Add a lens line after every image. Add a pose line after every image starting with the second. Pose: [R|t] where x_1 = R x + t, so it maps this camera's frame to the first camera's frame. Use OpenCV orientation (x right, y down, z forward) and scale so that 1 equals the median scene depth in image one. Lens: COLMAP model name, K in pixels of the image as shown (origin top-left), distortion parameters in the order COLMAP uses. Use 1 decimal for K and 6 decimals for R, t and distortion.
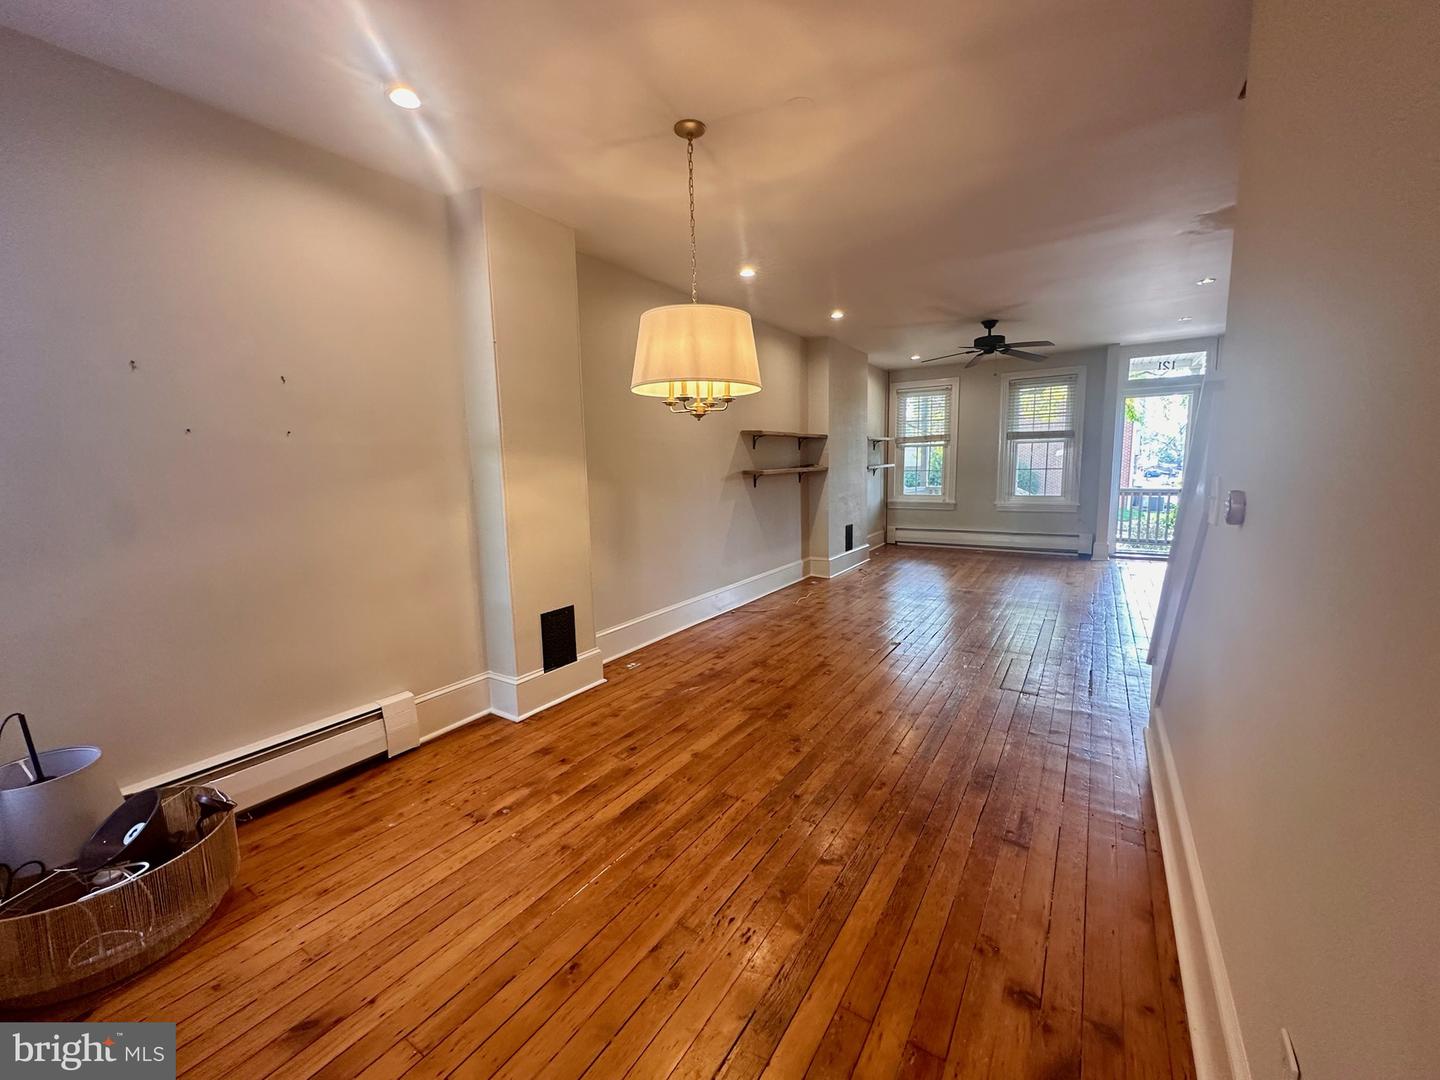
lens RADIAL K [[570.7, 0, 720.0], [0, 570.7, 540.0], [0, 0, 1]] dist [-0.002516, -0.000260]
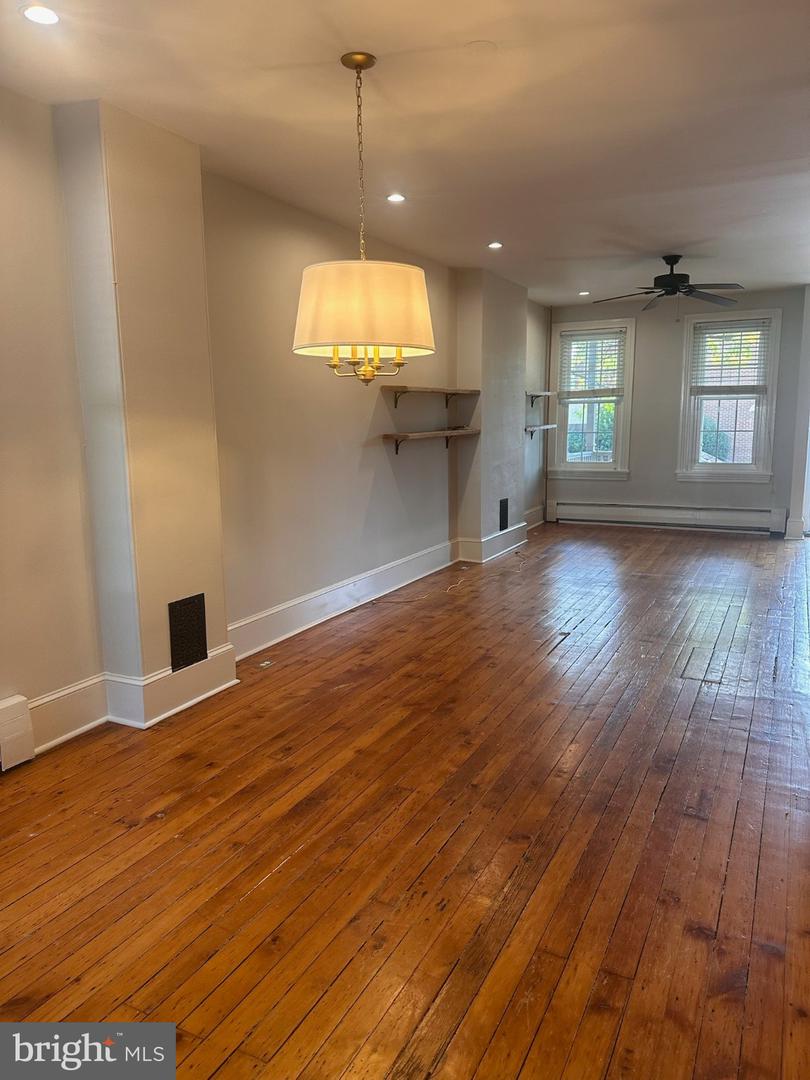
lens RADIAL K [[756.2, 0, 405.0], [0, 756.2, 540.0], [0, 0, 1]] dist [0.130179, -0.189865]
pose [[0.993763, -0.007481, 0.111258, -0.089290], [0.004400, 0.999601, 0.027913, 0.004133], [-0.111422, -0.027249, 0.993400, -0.181980]]
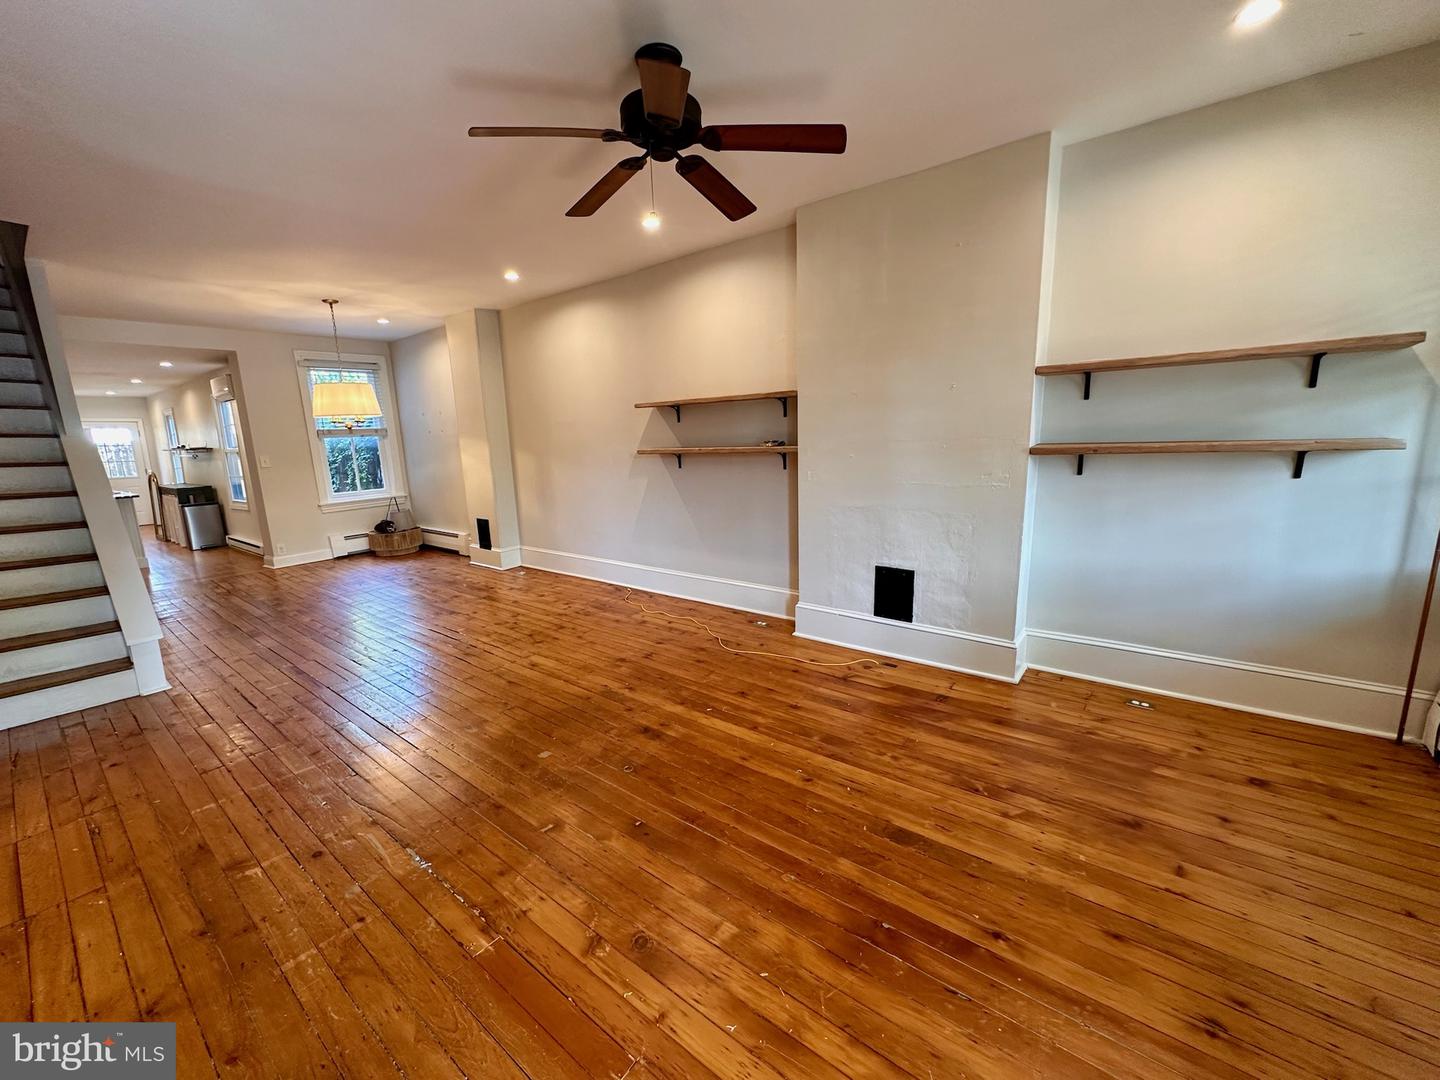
lens RADIAL K [[570.7, 0, 720.0], [0, 570.7, 540.0], [0, 0, 1]] dist [-0.002516, -0.000260]
pose [[-0.082067, 0.214821, -0.973199, 1.592205], [-0.094457, 0.970421, 0.222173, -0.323826], [0.992141, 0.110158, -0.059348, 1.988386]]
